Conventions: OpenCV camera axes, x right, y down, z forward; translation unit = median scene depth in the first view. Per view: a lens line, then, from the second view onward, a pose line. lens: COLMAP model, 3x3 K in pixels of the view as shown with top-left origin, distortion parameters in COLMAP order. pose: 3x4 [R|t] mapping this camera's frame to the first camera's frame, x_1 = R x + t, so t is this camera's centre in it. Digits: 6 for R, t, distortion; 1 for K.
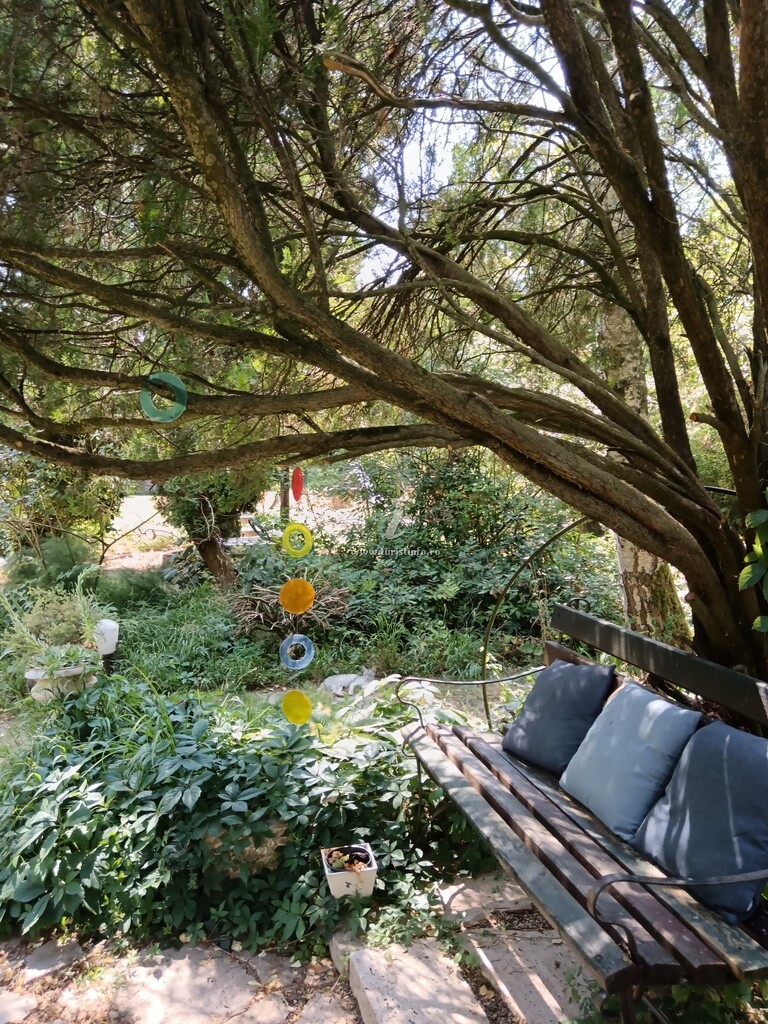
lens RADIAL K [[794.6, 0, 384.0], [0, 794.6, 512.0], [0, 0, 1]] dist [-0.001722, -0.003856]
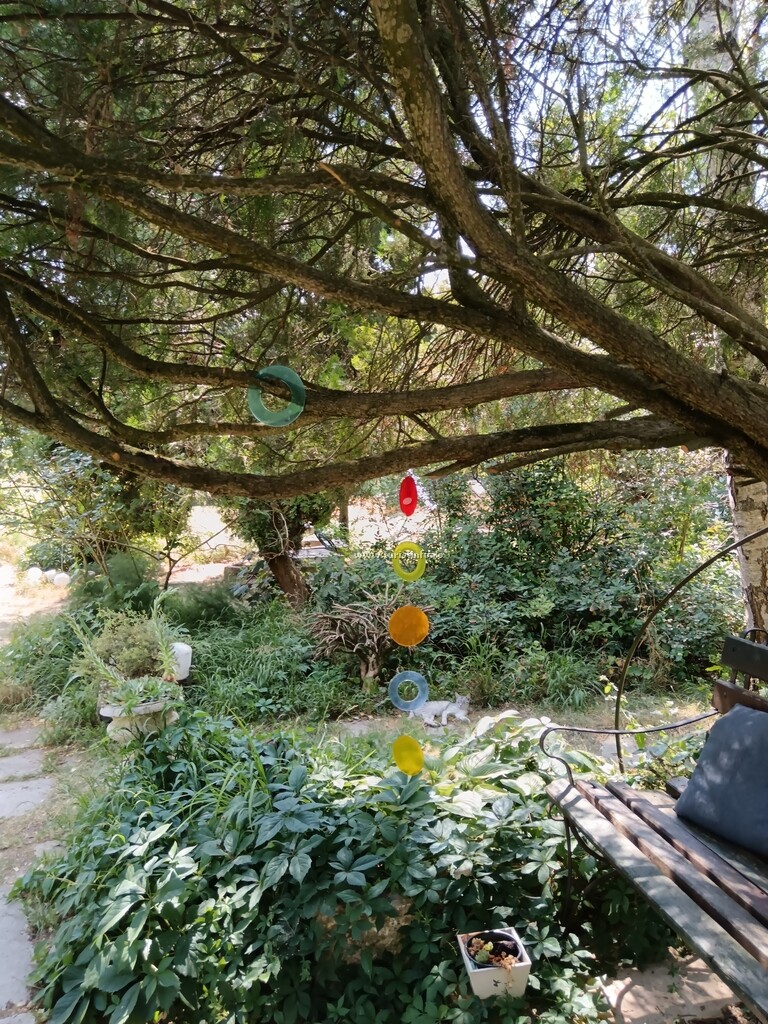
lens RADIAL K [[794.6, 0, 384.0], [0, 794.6, 512.0], [0, 0, 1]] dist [-0.001722, -0.003856]
pose [[0.998065, -0.015291, -0.060271, -0.084985], [0.014816, 0.999856, -0.008320, -0.011673], [0.060390, 0.007411, 0.998147, 0.136524]]
